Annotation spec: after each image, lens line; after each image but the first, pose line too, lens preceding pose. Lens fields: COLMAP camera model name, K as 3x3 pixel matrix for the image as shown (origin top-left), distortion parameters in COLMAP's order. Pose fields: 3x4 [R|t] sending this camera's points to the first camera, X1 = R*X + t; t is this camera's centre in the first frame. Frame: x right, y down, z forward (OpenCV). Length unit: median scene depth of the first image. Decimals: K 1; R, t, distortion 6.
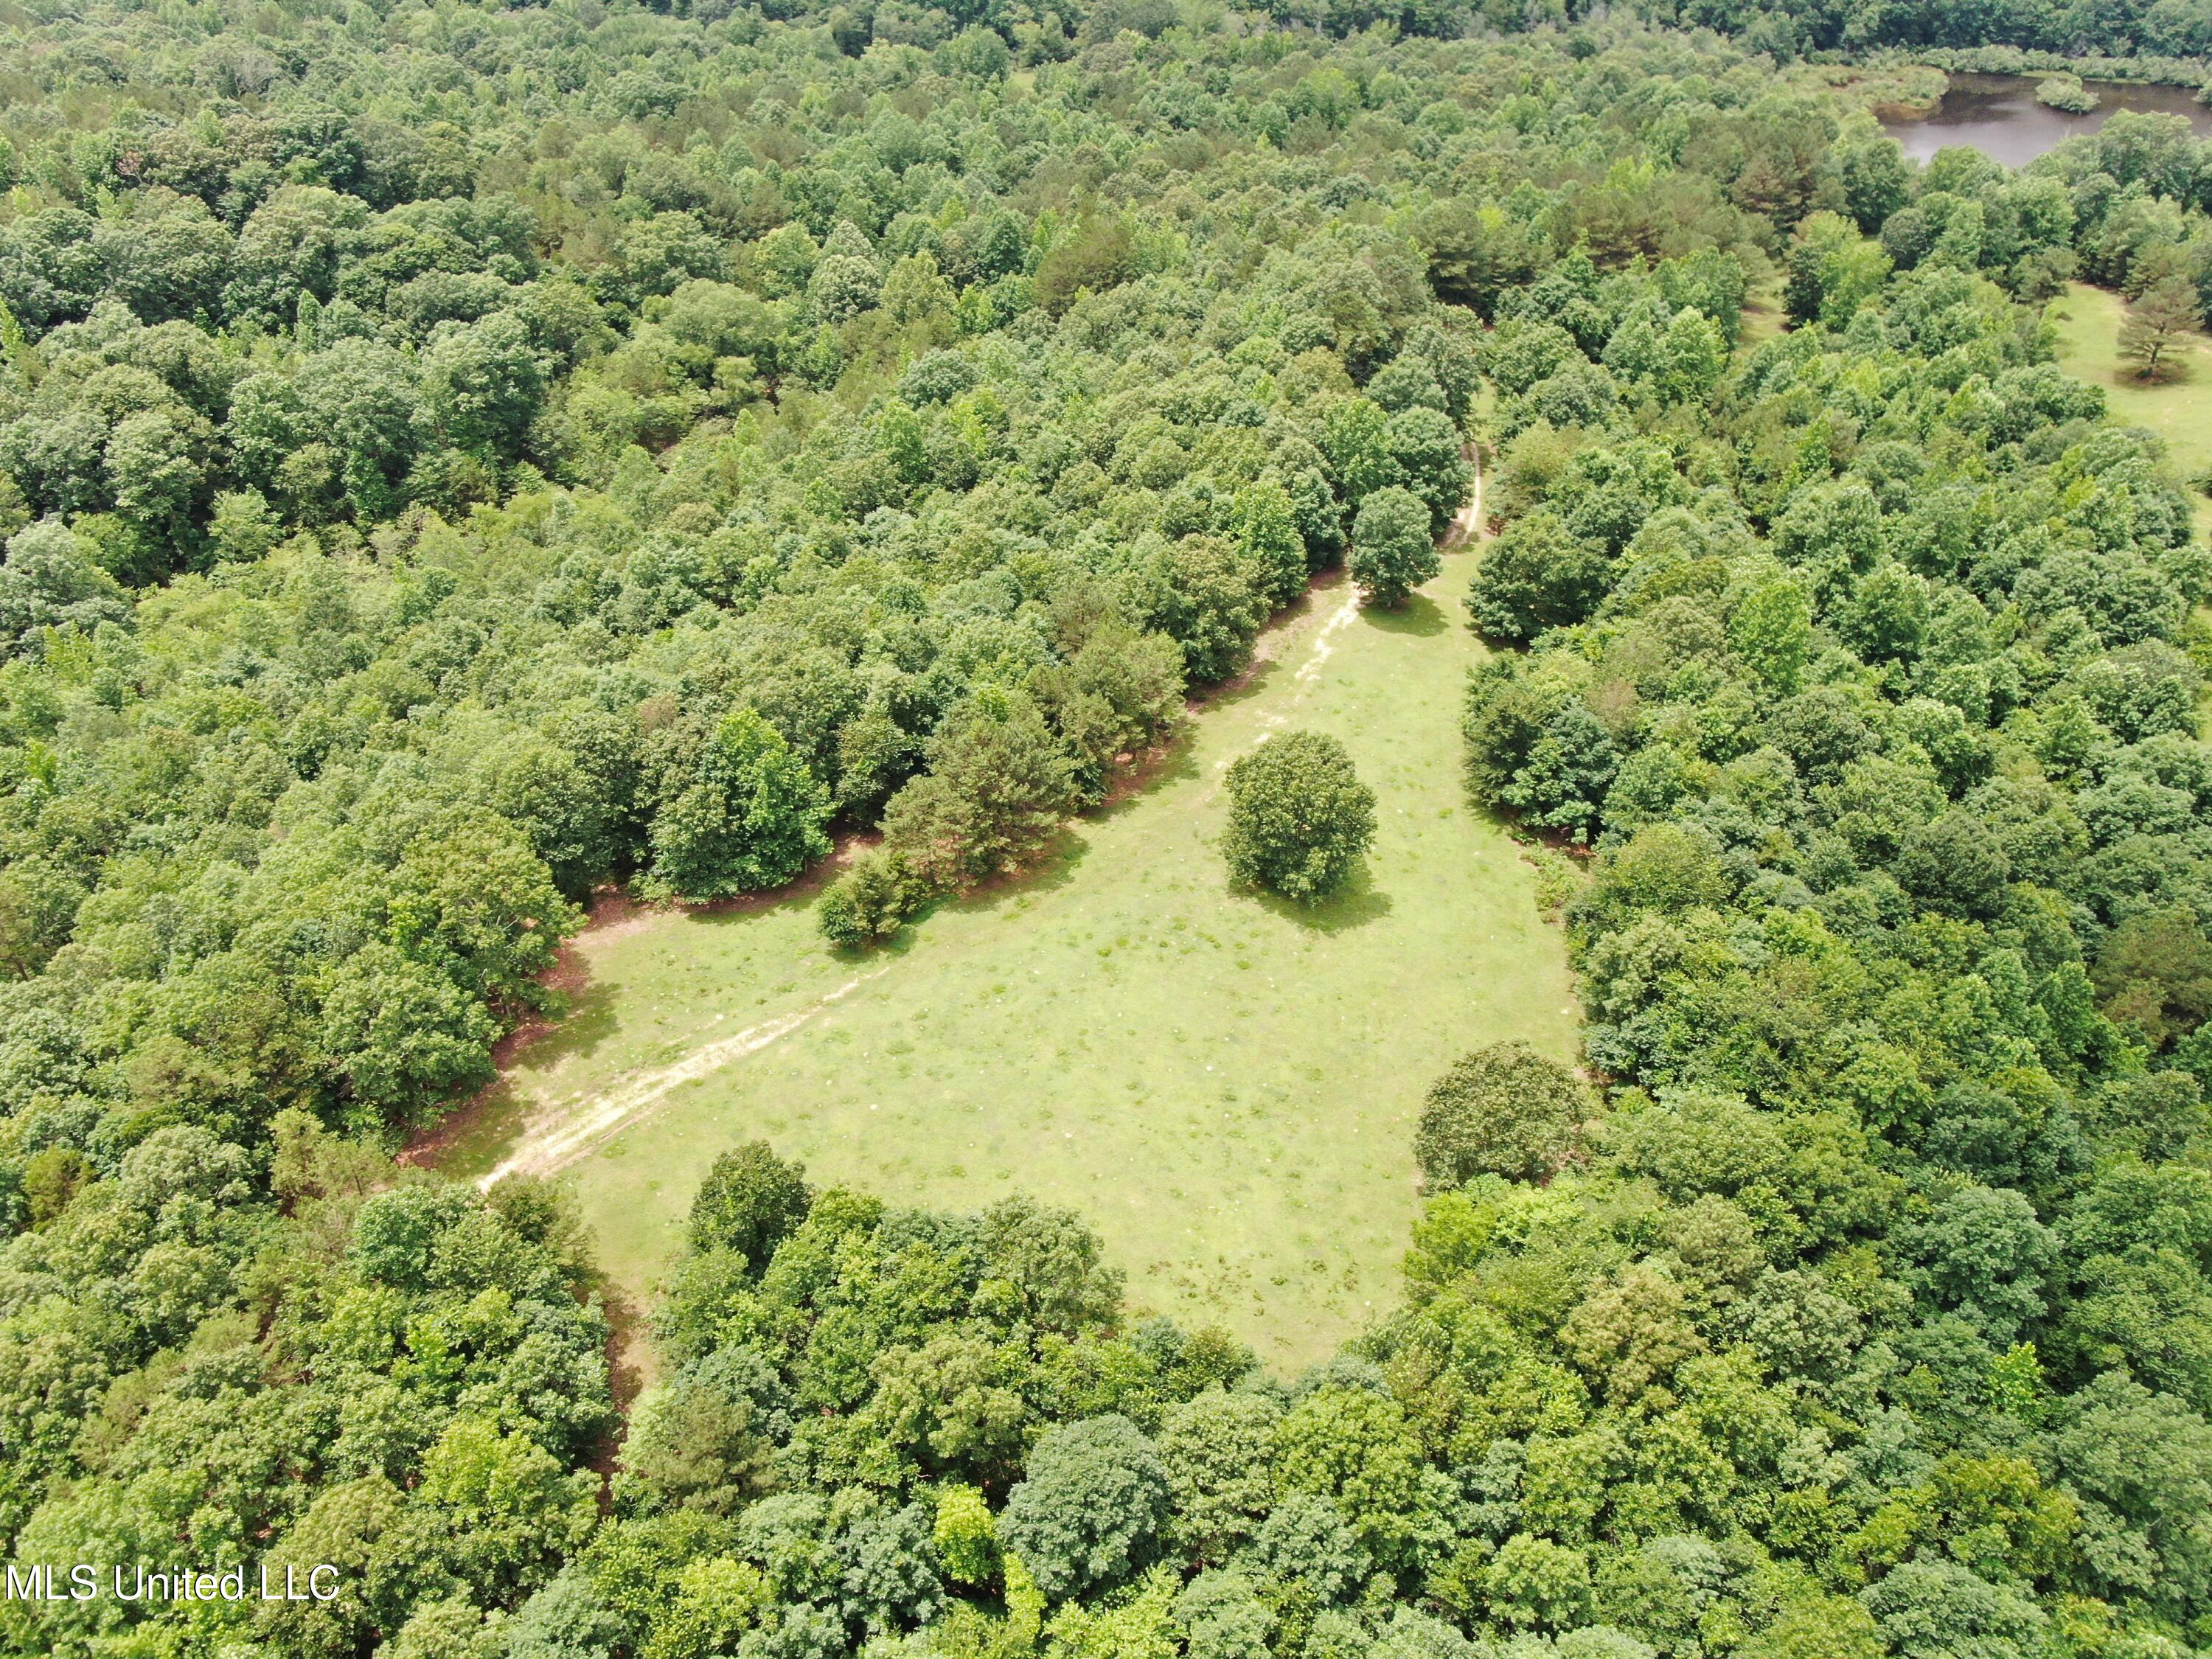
lens RADIAL K [[1819.9, 0, 1106.0], [0, 1819.9, 829.5], [0, 0, 1]] dist [0.003097, 0.000554]
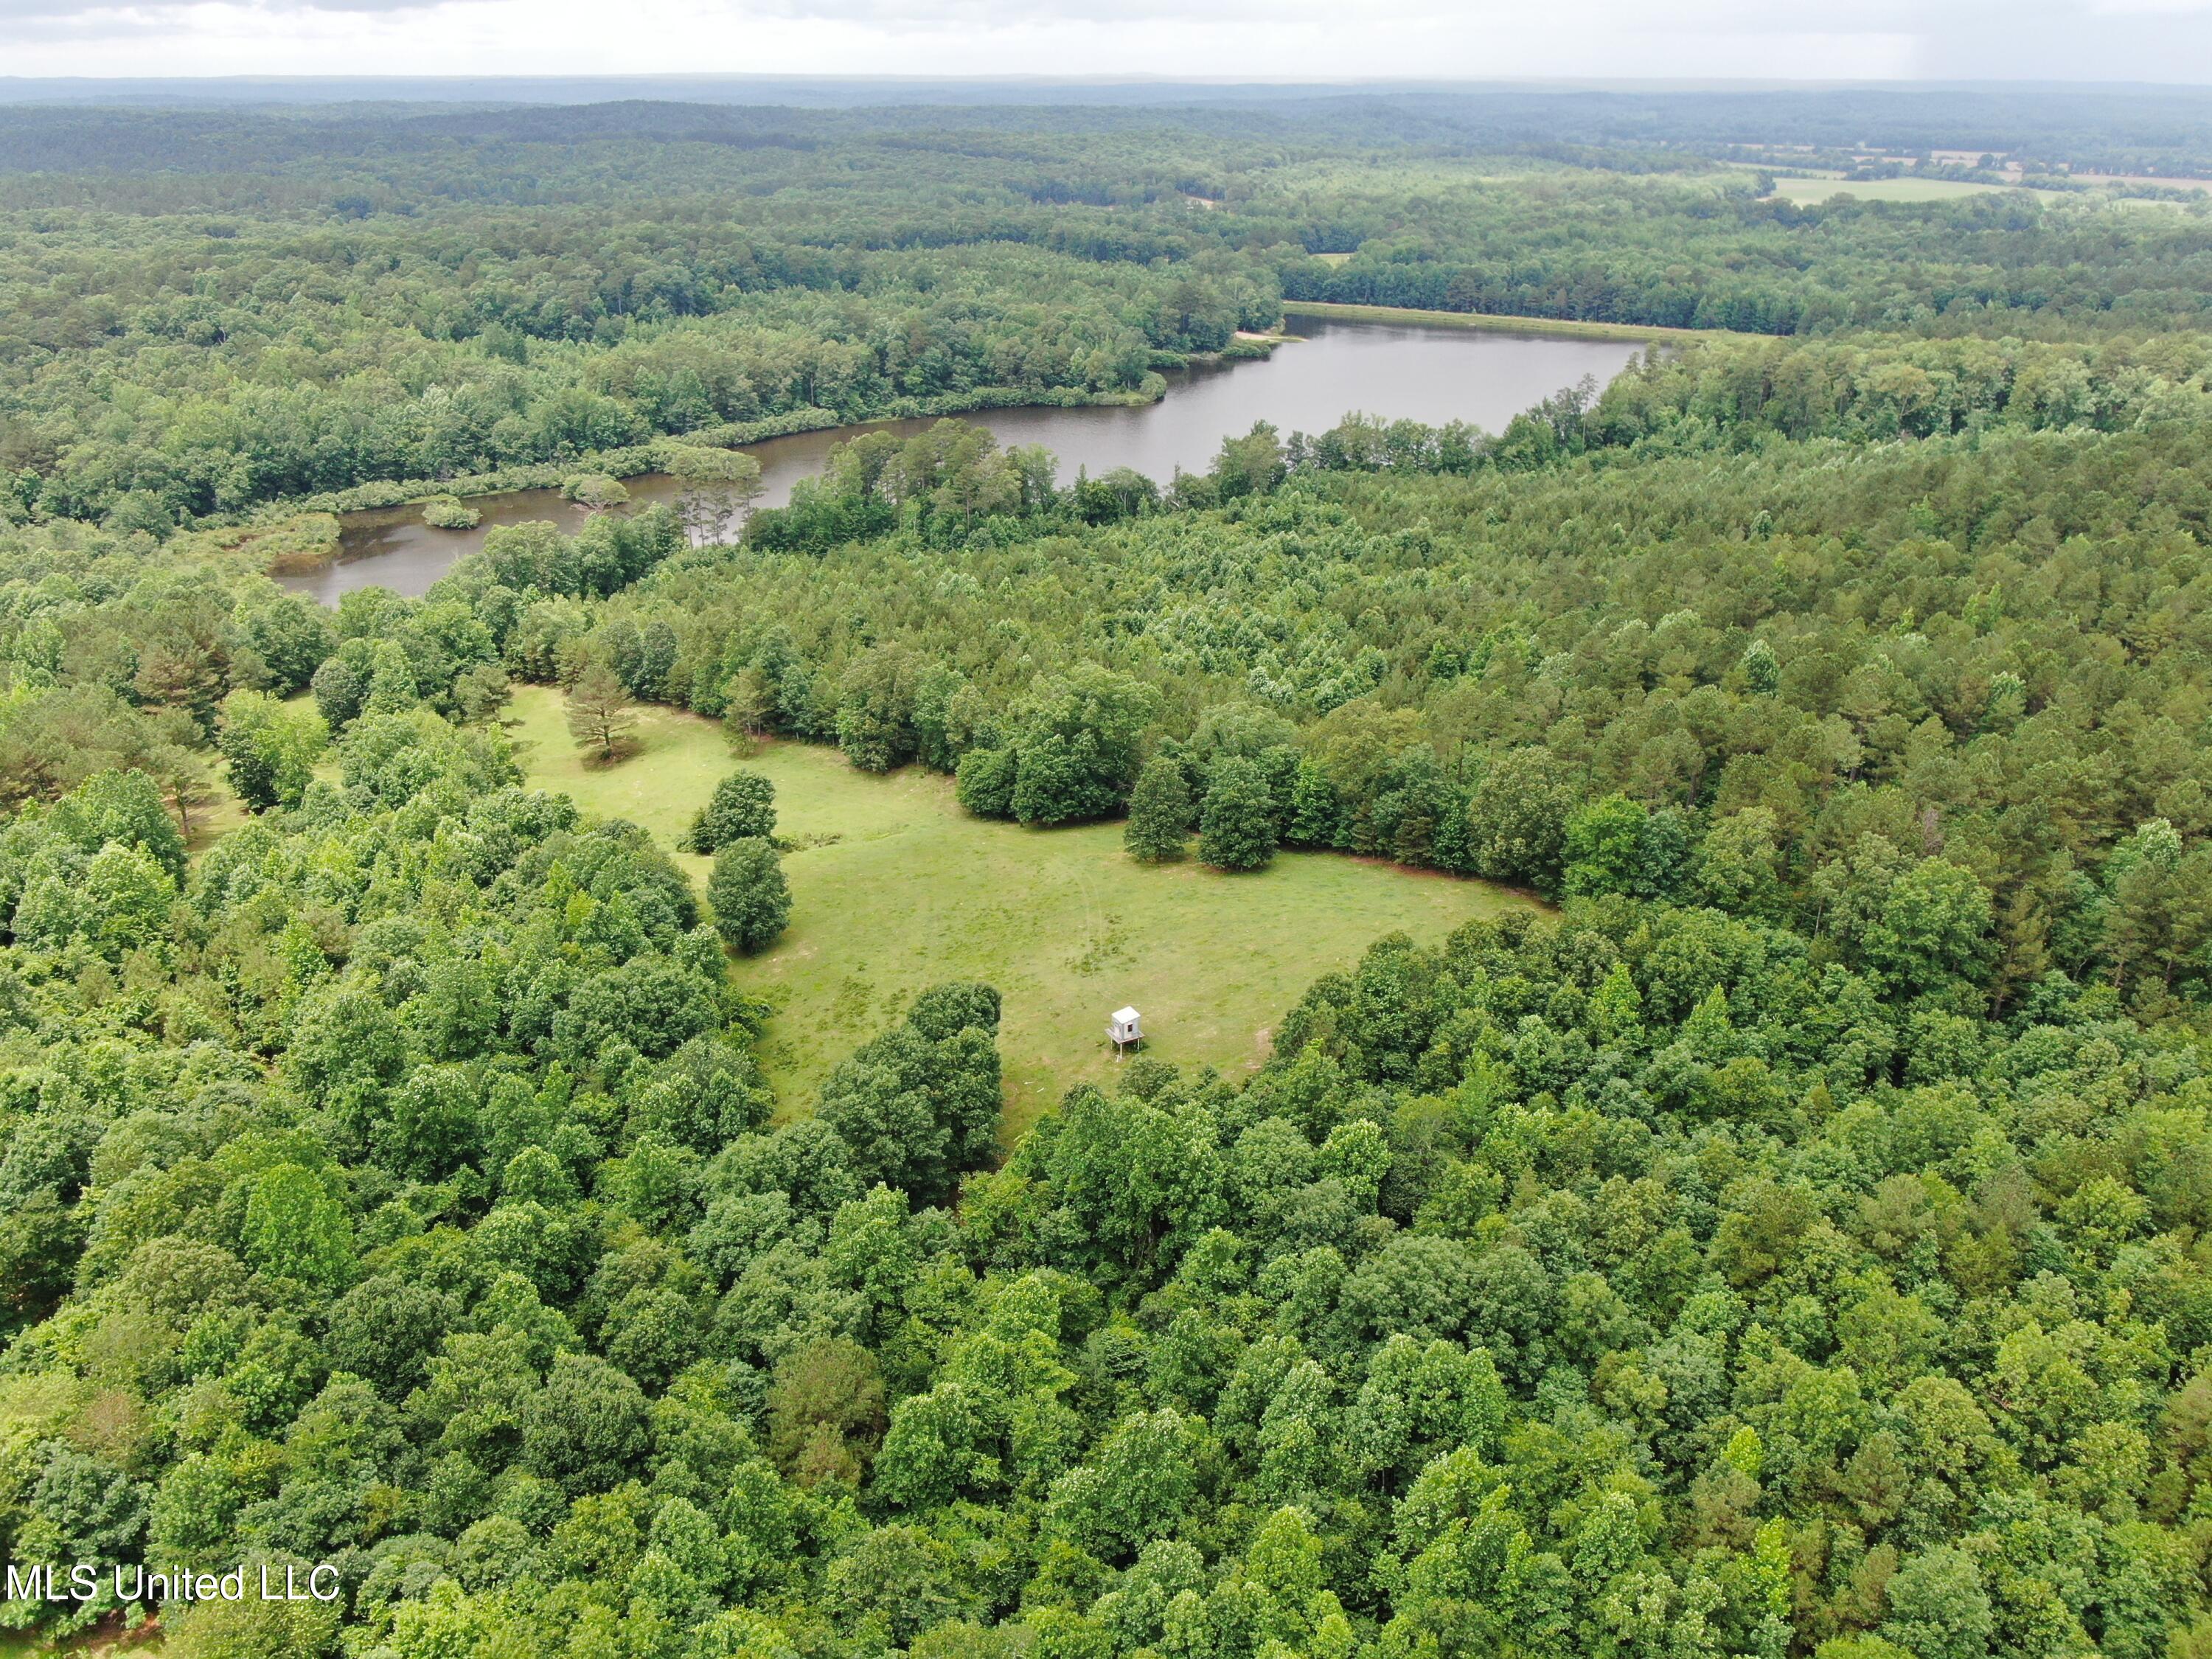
lens RADIAL K [[1746.0, 0, 1106.0], [0, 1746.0, 829.5], [0, 0, 1]] dist [-0.005896, 0.009592]
pose [[0.693683, -0.298915, 0.655327, 0.104959], [0.421615, 0.906176, -0.032958, -0.061194], [-0.583990, 0.299158, 0.754626, 0.085957]]
